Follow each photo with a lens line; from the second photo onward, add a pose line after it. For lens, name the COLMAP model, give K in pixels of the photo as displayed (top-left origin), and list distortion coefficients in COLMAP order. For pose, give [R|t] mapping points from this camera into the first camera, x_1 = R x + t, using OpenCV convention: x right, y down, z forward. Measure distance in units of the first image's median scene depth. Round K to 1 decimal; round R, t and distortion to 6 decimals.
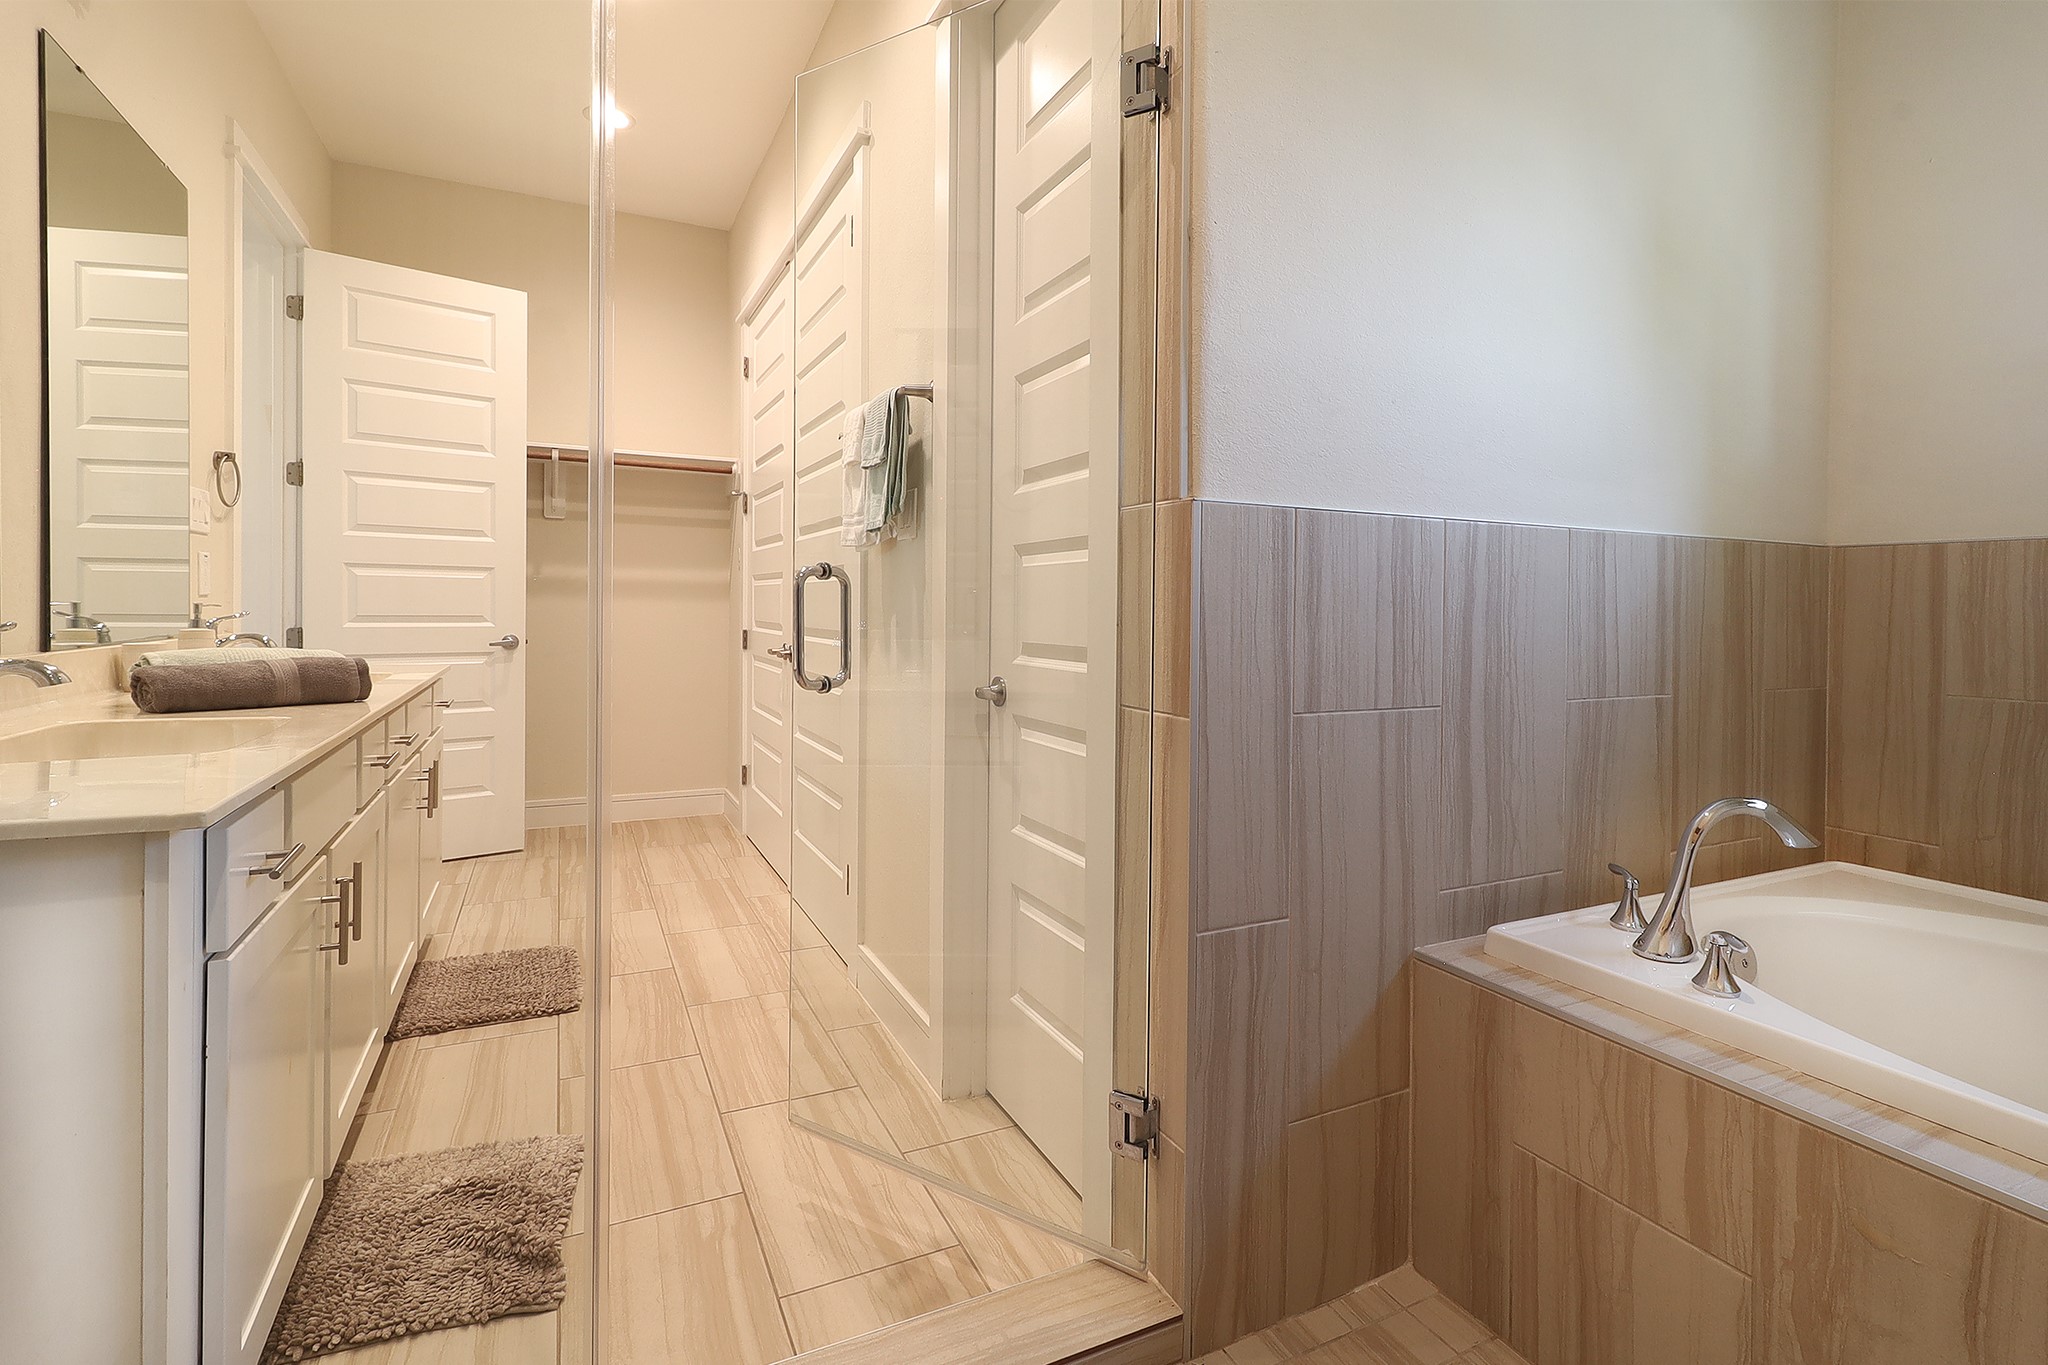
lens RADIAL K [[959.5, 0, 1049.4], [0, 959.5, 643.2], [0, 0, 1]] dist [0.004393, 0.000169]
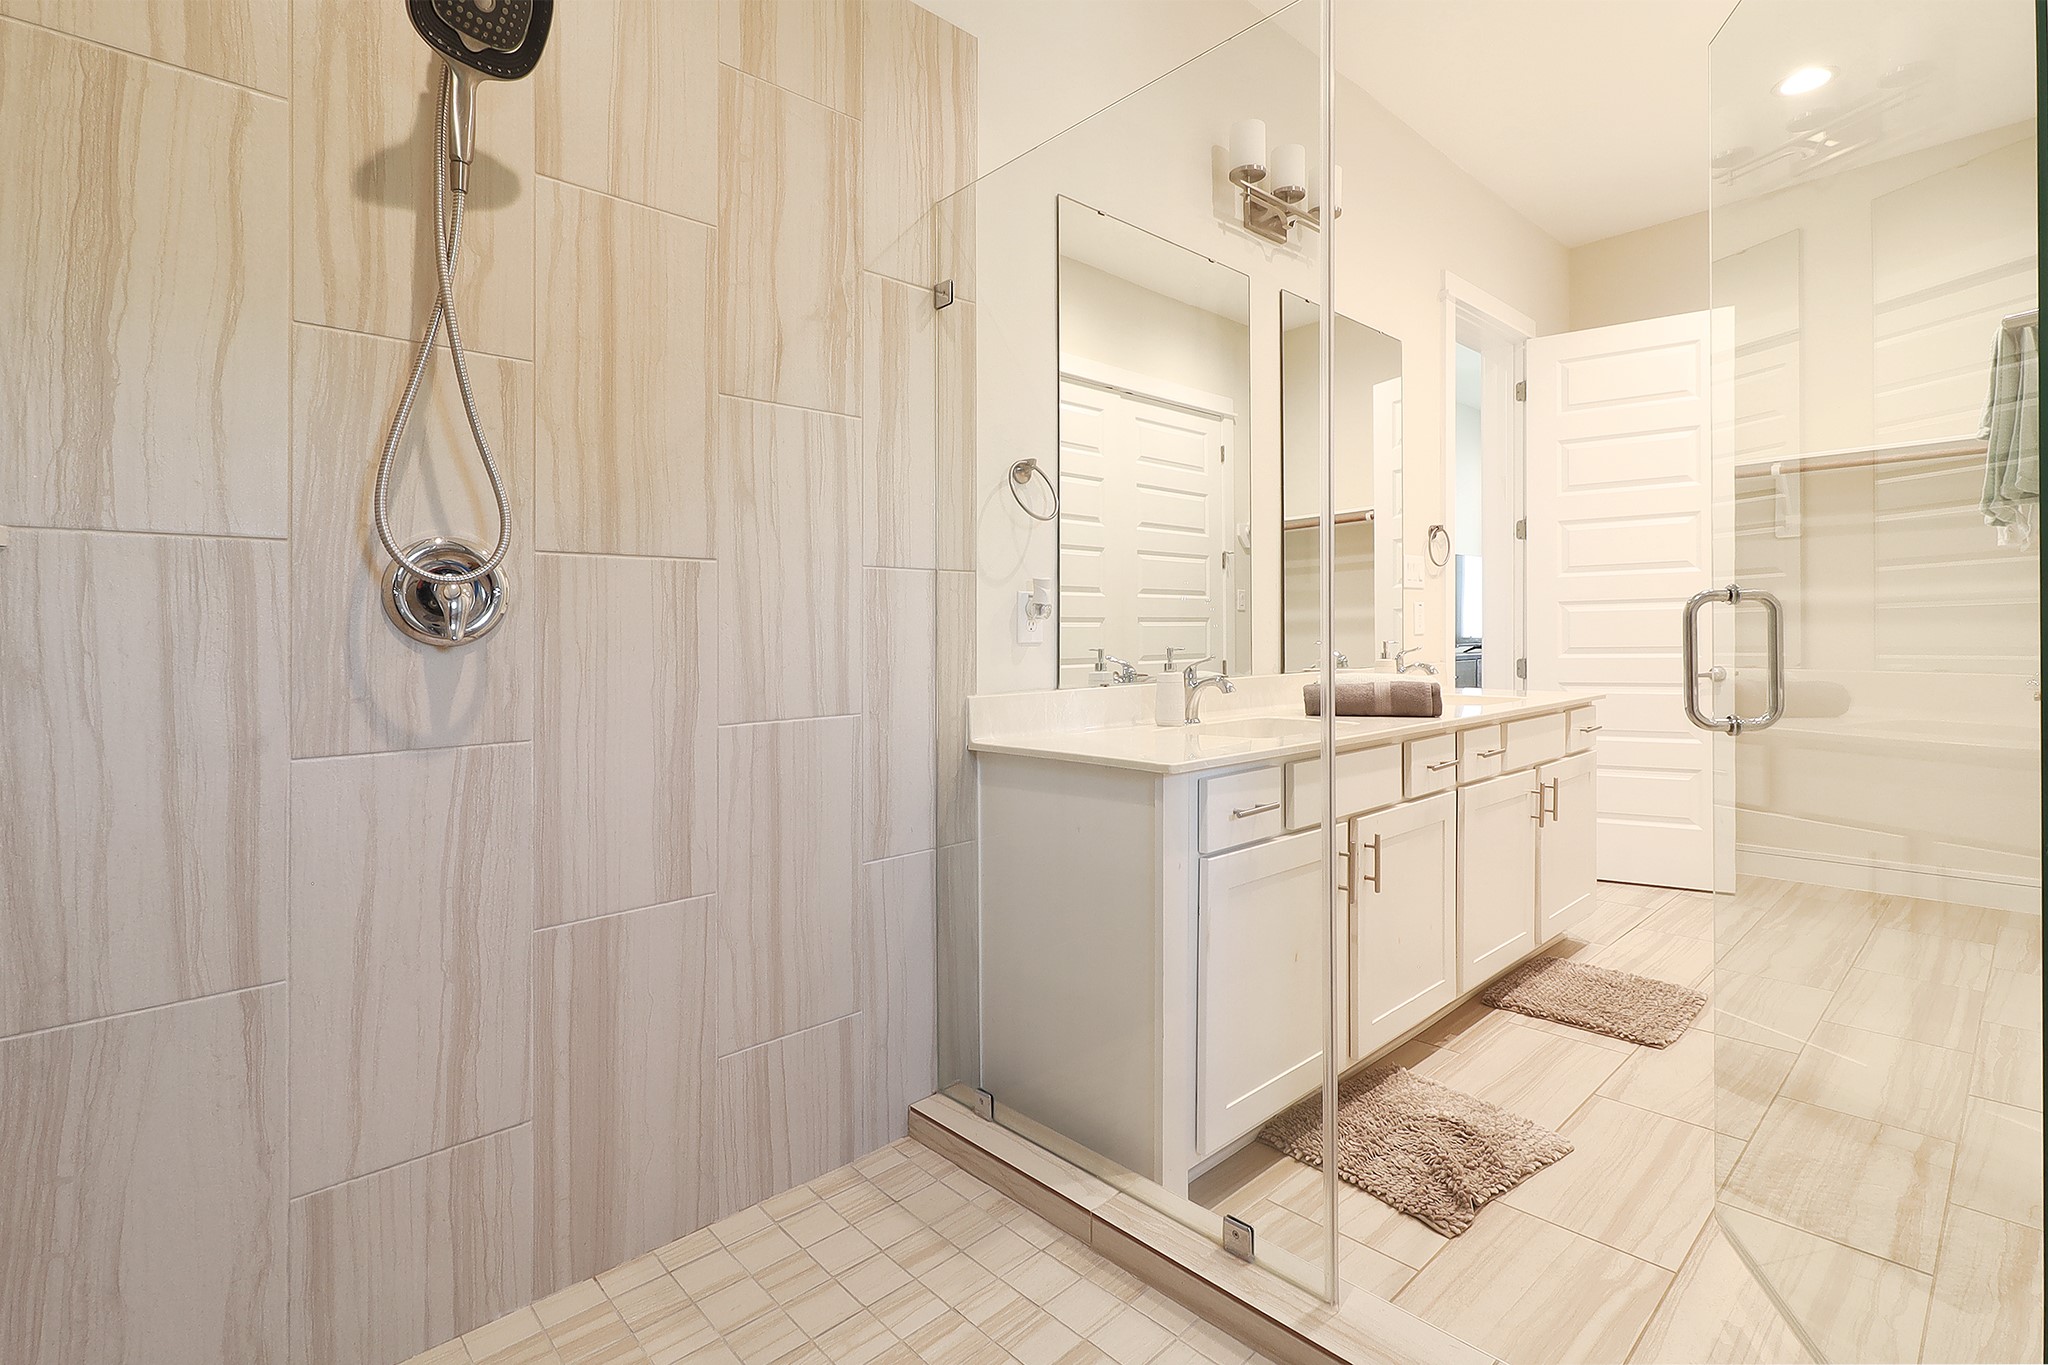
lens RADIAL K [[964.9, 0, 1011.7], [0, 964.9, 665.7], [0, 0, 1]] dist [-0.000453, -0.000535]
pose [[0.272606, 0.006594, -0.962103, 0.305618], [-0.014427, 0.999892, 0.002766, -0.002549], [0.962018, 0.013126, 0.272672, 0.100625]]
